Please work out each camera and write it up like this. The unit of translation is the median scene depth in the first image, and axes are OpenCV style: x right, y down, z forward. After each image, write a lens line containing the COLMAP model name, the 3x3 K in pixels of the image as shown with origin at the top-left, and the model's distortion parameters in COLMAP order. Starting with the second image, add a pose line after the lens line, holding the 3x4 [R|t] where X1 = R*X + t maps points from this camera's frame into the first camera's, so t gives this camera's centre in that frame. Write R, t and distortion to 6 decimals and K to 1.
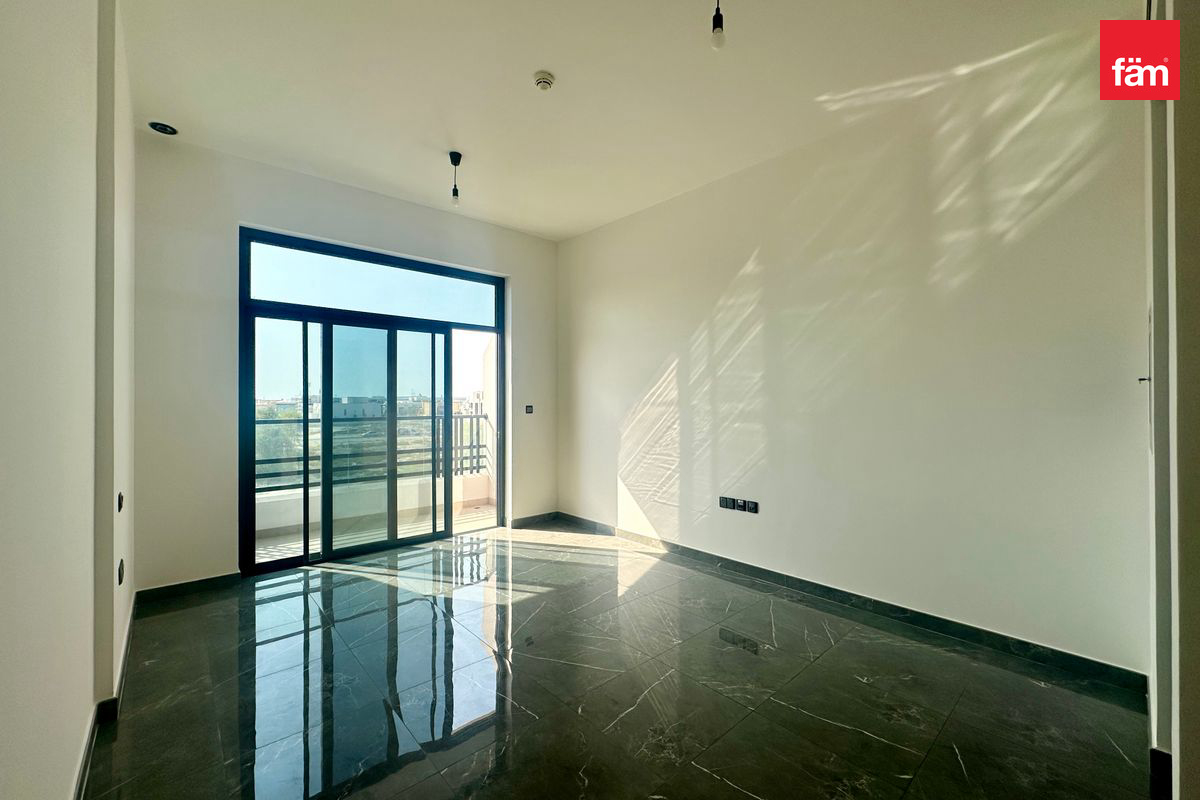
lens RADIAL K [[477.8, 0, 596.7], [0, 477.8, 398.6], [0, 0, 1]] dist [-0.007128, 0.000642]
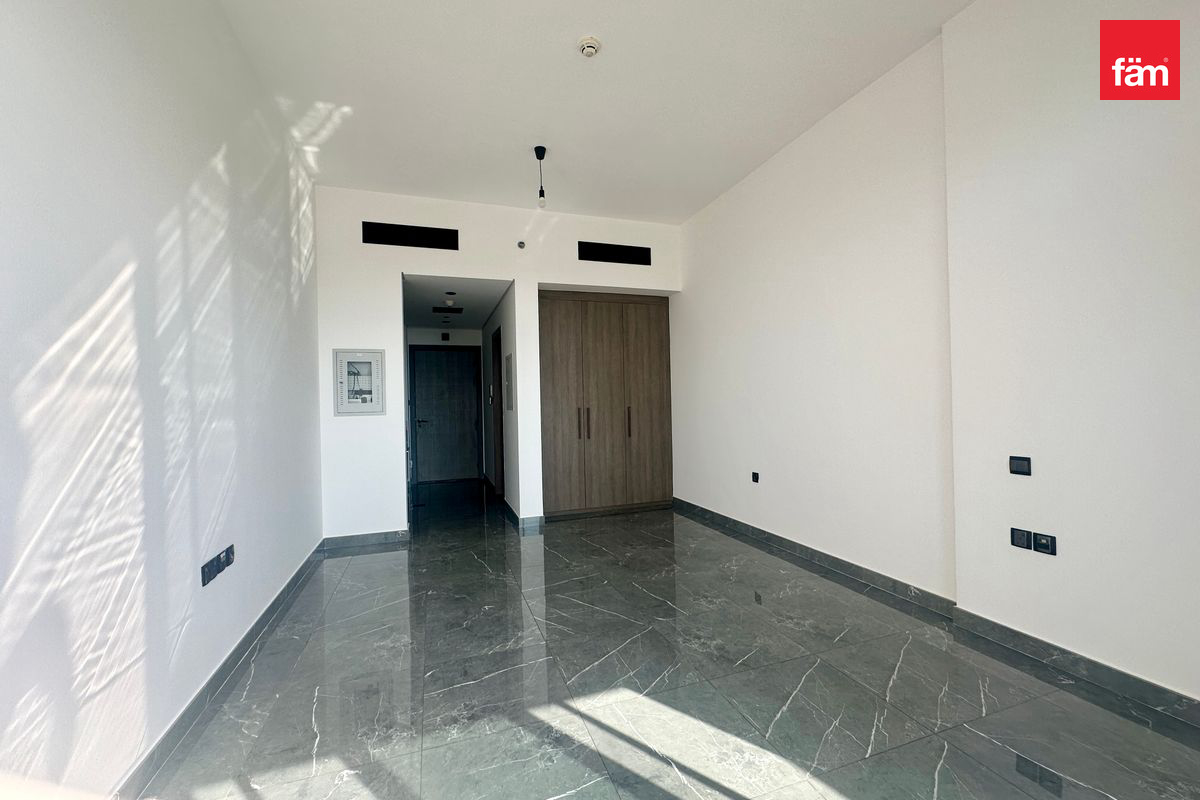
lens RADIAL K [[477.8, 0, 596.8], [0, 477.8, 401.3], [0, 0, 1]] dist [-0.007128, 0.000642]
pose [[-0.922554, 0.022891, 0.385188, -0.314911], [0.021939, 0.999736, -0.006868, 0.037685], [-0.385243, 0.002114, -0.922813, 1.235009]]
